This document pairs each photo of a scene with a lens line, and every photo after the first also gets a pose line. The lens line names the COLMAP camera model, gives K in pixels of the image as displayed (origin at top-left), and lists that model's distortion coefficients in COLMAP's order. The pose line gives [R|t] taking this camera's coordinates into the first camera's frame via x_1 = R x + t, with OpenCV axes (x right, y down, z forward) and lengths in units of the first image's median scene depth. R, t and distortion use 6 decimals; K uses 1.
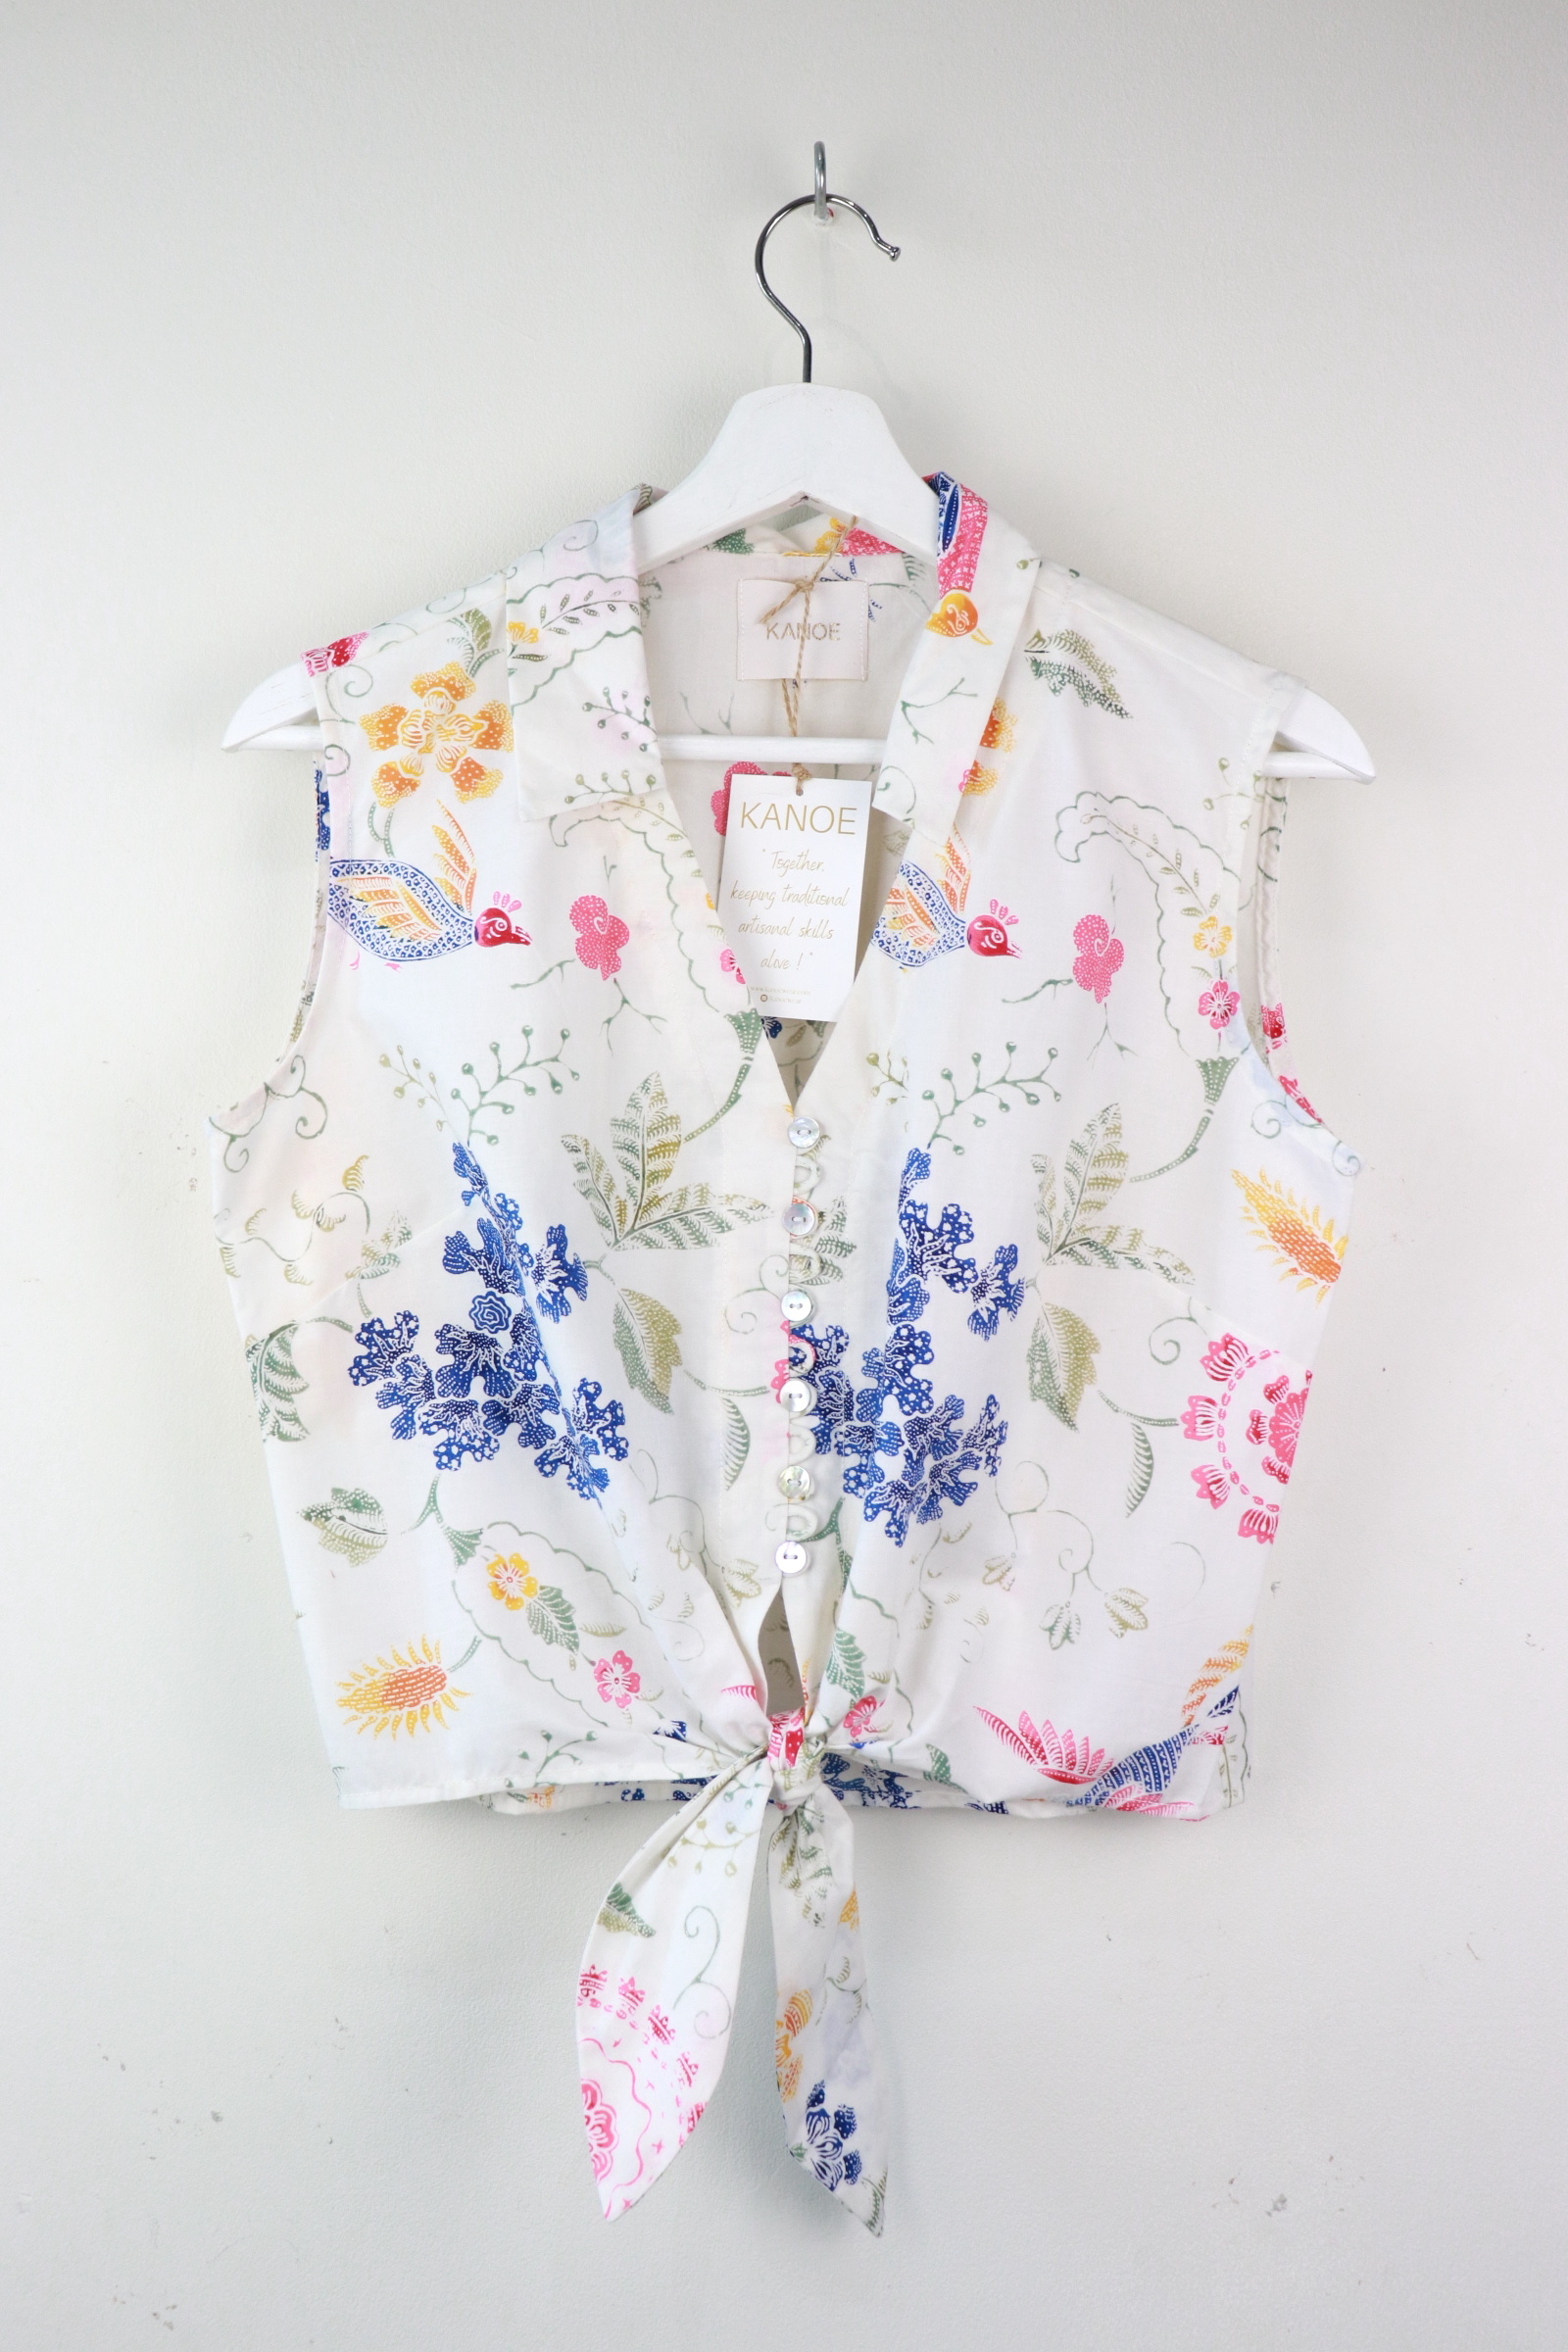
lens RADIAL K [[2357.9, 0, 788.8], [0, 2357.9, 1142.4], [0, 0, 1]] dist [-0.123850, 0.146821]
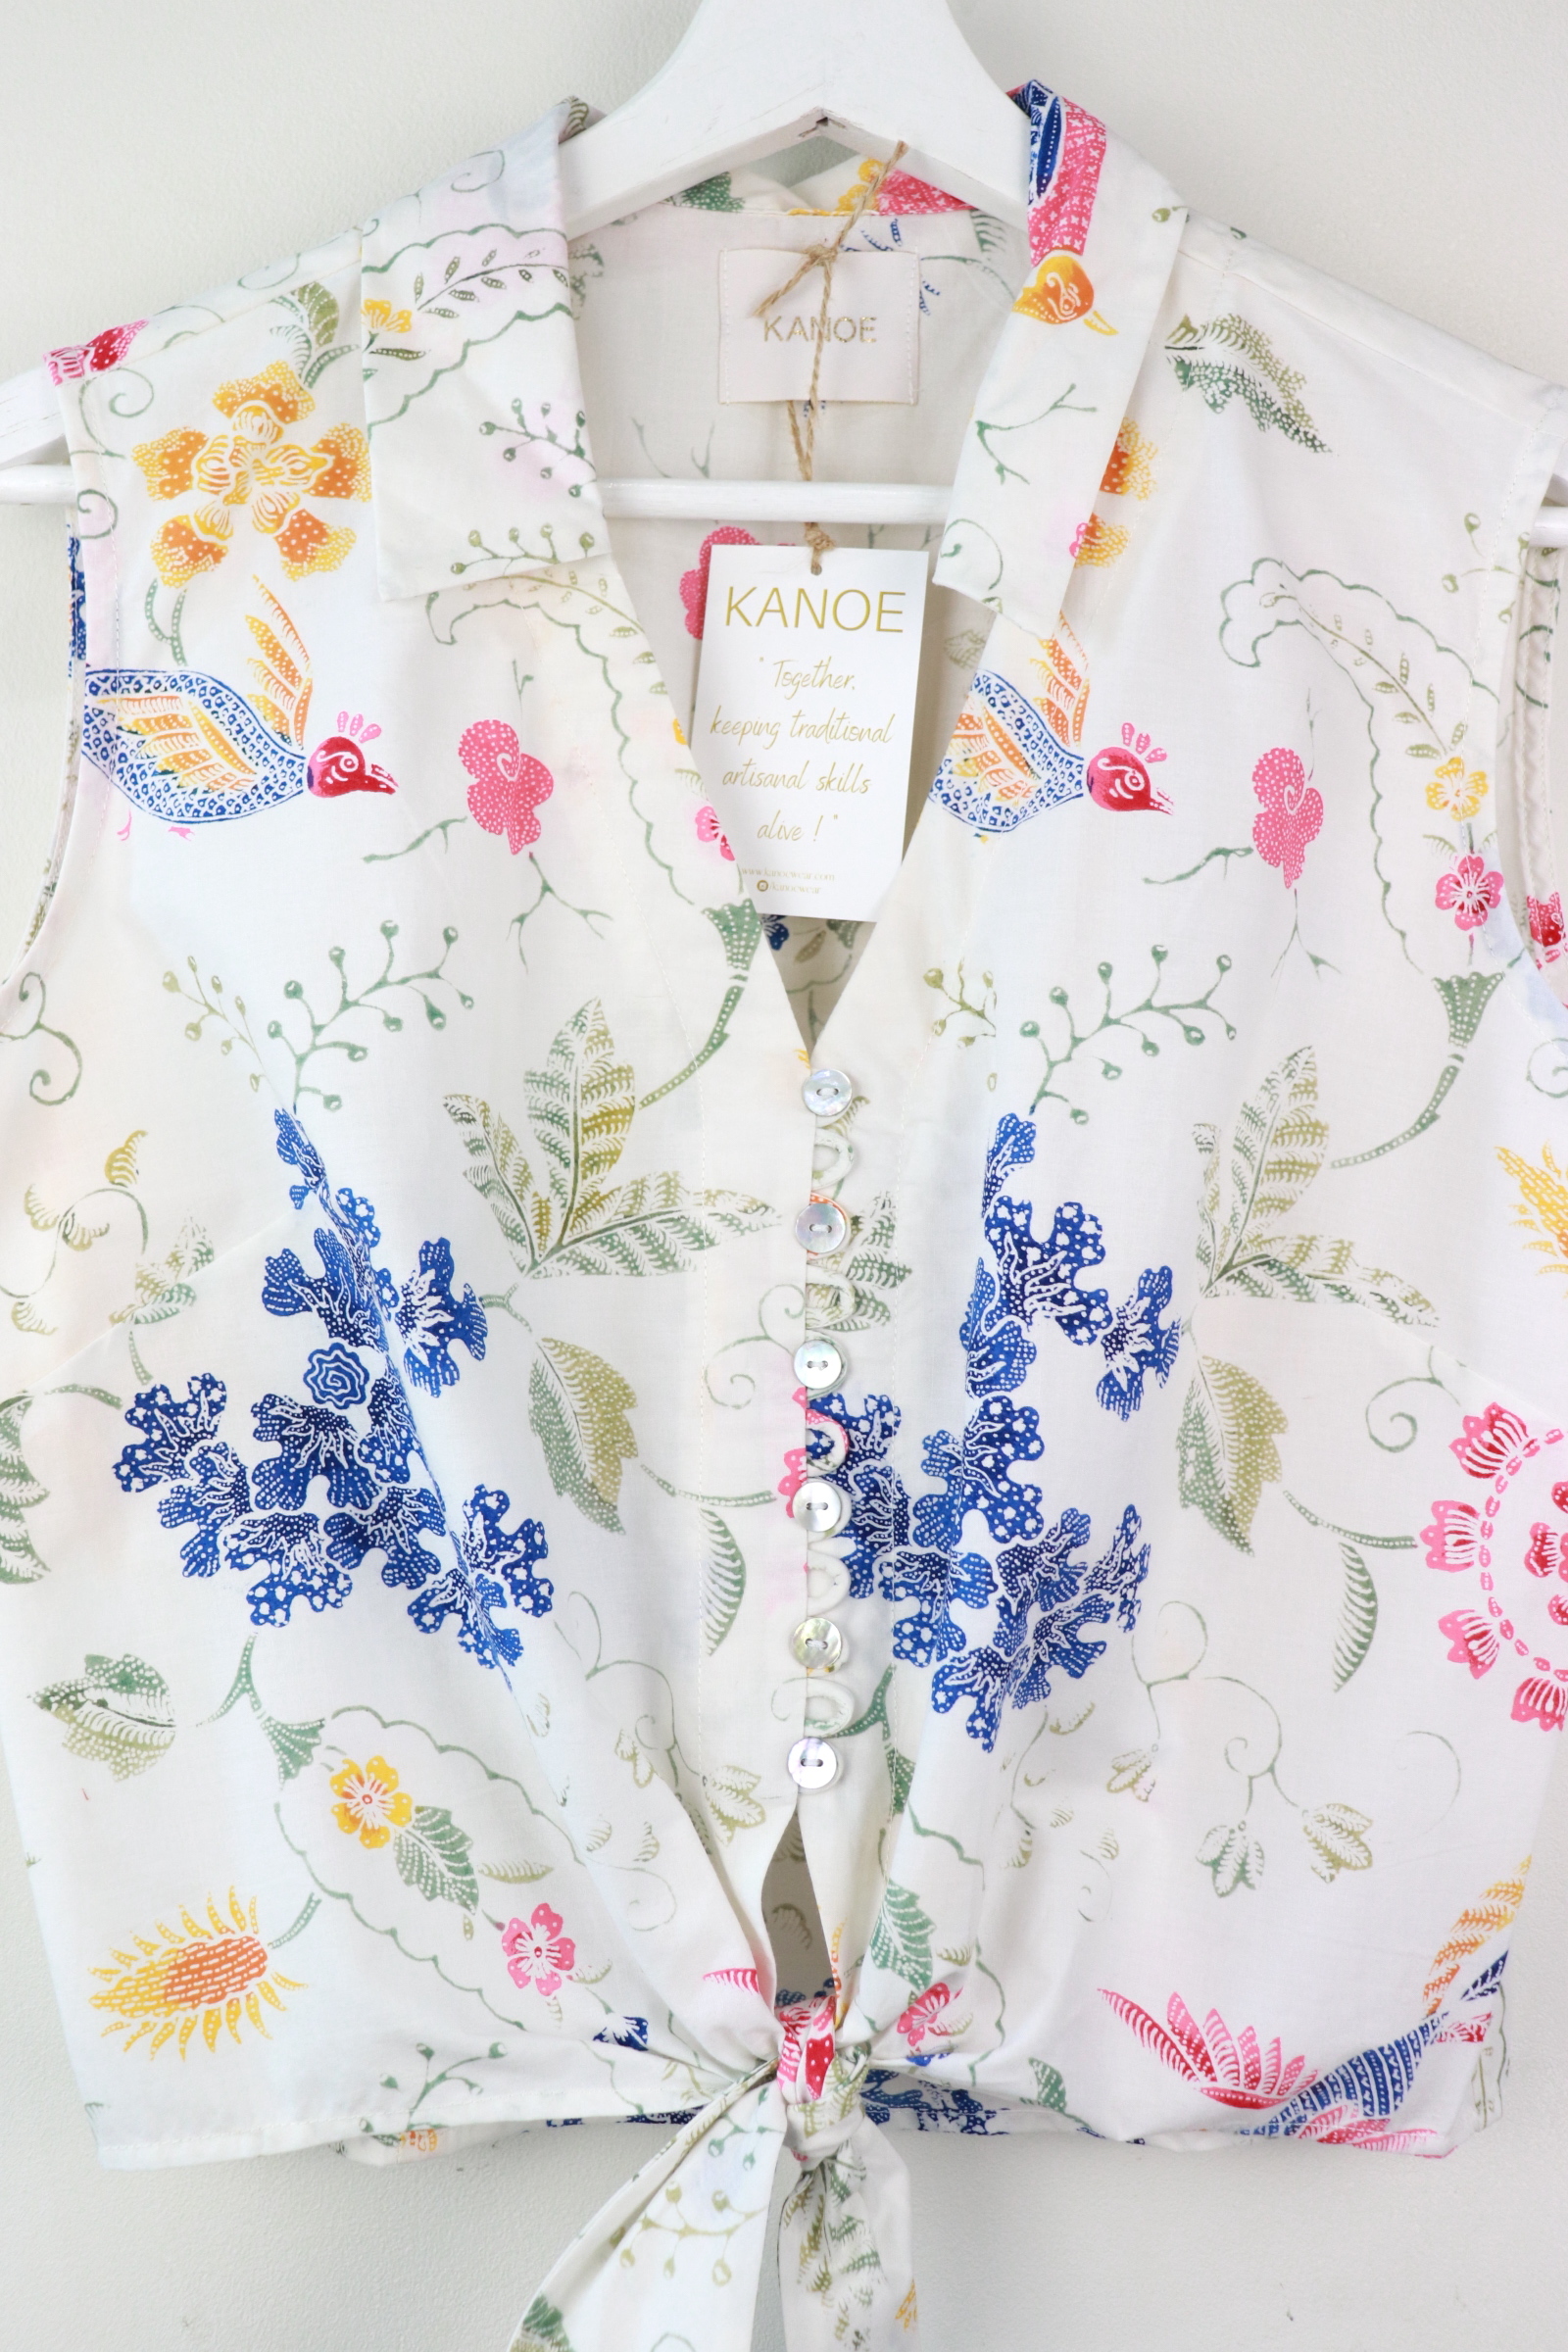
lens RADIAL K [[2357.9, 0, 788.8], [0, 2357.9, 1142.4], [0, 0, 1]] dist [-0.123850, 0.146821]
pose [[0.999731, -0.003558, 0.022925, -0.018938], [0.003635, 0.999988, -0.003315, 0.011624], [-0.022913, 0.003397, 0.999732, 0.364758]]
